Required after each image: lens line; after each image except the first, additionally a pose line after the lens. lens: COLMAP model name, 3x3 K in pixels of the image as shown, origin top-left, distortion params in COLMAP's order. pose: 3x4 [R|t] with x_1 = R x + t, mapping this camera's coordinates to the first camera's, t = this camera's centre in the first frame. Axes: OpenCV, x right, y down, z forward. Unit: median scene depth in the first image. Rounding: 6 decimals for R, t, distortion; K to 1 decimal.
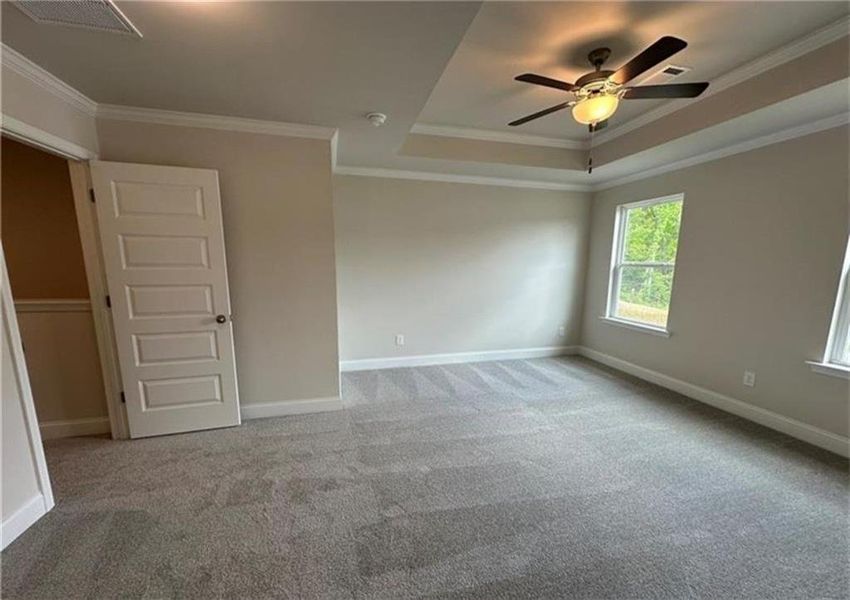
lens RADIAL K [[337.9, 0, 422.4], [0, 337.9, 320.1], [0, 0, 1]] dist [-0.001277, -0.000096]
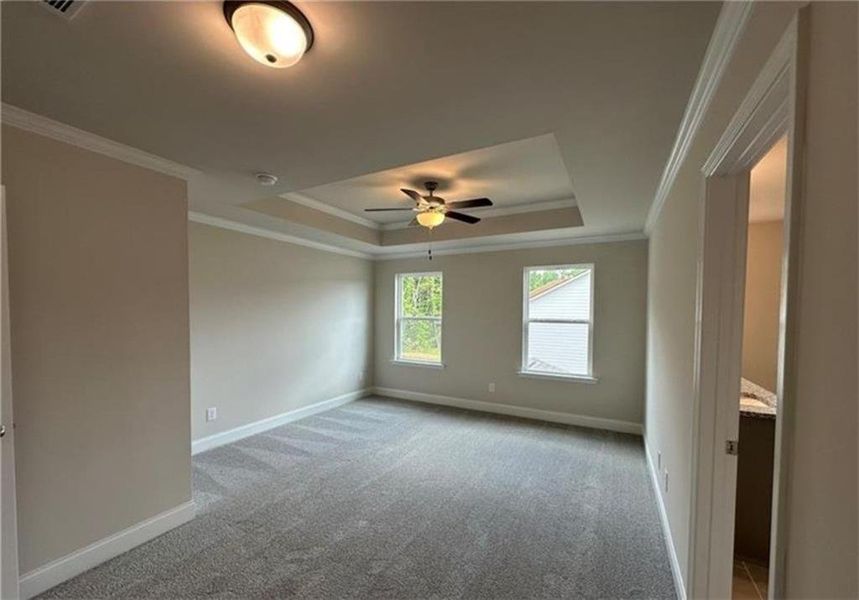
lens RADIAL K [[343.0, 0, 430.4], [0, 343.0, 324.2], [0, 0, 1]] dist [-0.000055, 0.000017]
pose [[0.679129, -0.028719, 0.733457, -0.328022], [0.122099, 0.989733, -0.074301, -0.031643], [-0.723793, 0.140014, 0.675663, 0.031001]]
